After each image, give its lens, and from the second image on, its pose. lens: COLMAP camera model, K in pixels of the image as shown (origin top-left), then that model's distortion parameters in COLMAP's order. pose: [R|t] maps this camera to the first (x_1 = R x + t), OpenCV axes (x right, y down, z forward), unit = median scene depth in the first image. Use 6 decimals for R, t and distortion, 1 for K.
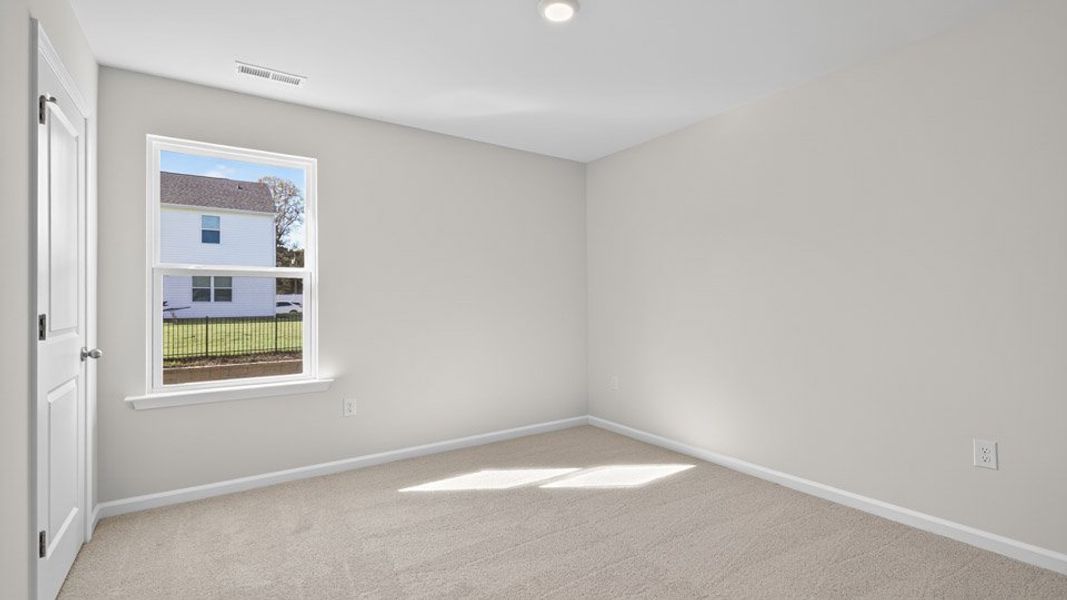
lens RADIAL K [[478.5, 0, 524.8], [0, 478.5, 298.8], [0, 0, 1]] dist [-0.000577, 0.000272]
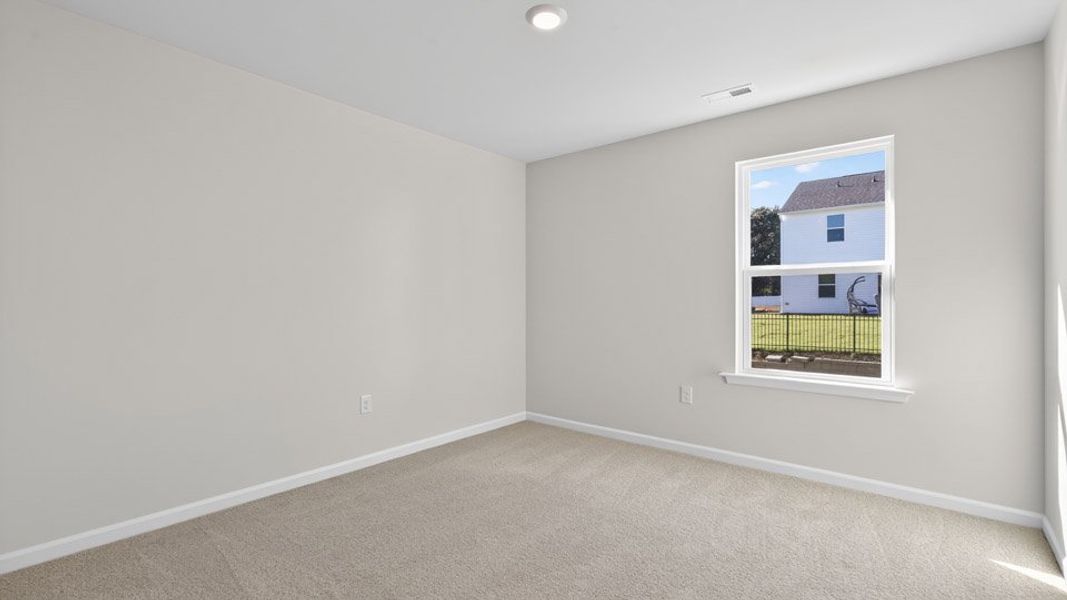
lens RADIAL K [[494.1, 0, 562.8], [0, 494.1, 290.6], [0, 0, 1]] dist [-0.001277, -0.000679]
pose [[0.282219, -0.010266, -0.959295, 0.253709], [0.000837, 0.999945, -0.010455, 0.000020], [0.959350, 0.002148, 0.282212, 0.170878]]
